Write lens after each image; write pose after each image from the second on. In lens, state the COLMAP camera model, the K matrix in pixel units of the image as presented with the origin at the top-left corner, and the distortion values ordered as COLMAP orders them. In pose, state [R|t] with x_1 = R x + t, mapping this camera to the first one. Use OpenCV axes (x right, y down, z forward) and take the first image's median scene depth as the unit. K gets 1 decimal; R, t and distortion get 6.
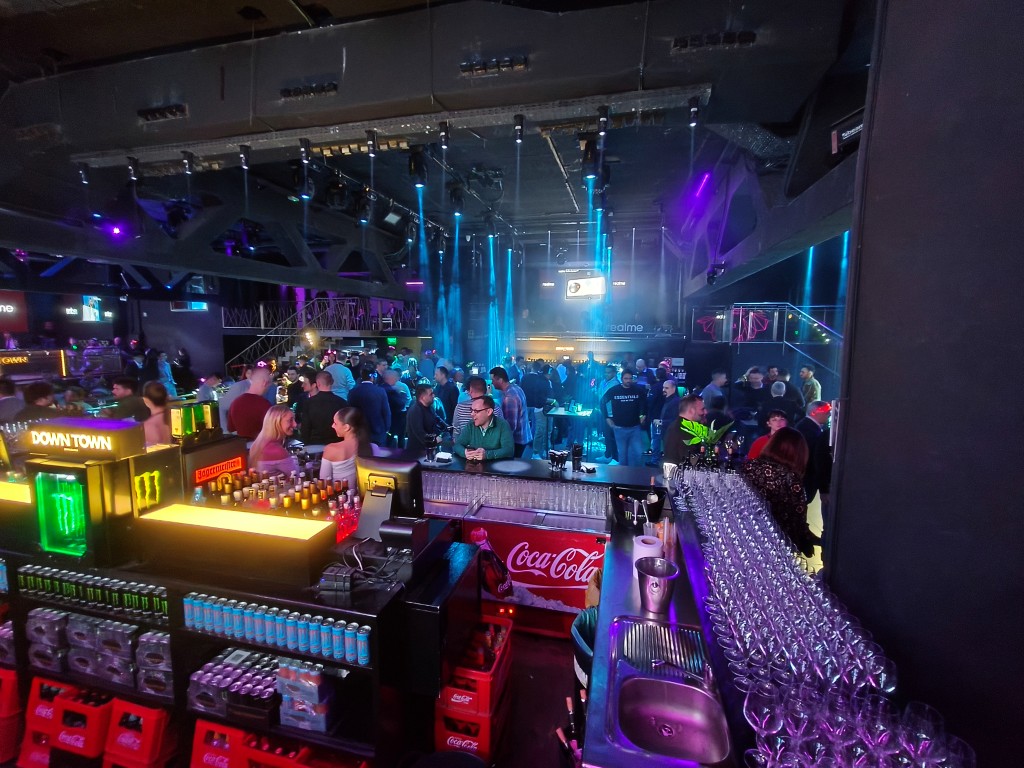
lens RADIAL K [[454.7, 0, 515.5], [0, 454.7, 373.1], [0, 0, 1]] dist [-0.000373, -0.000081]
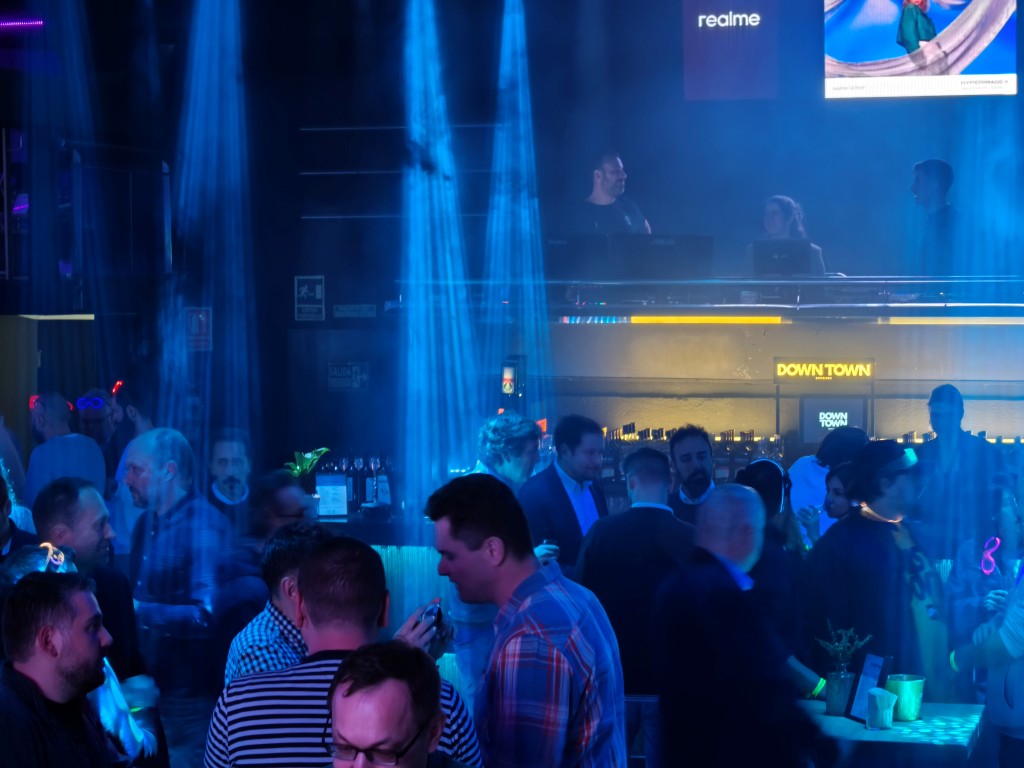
lens RADIAL K [[2760.7, 0, 512.0], [0, 2760.7, 384.0], [0, 0, 1]] dist [0.015974, 0.018514]
pose [[0.999817, -0.014271, 0.012774, -0.033657], [0.014929, 0.998486, -0.052948, 0.009740], [-0.011999, 0.053129, 0.998516, -0.105710]]
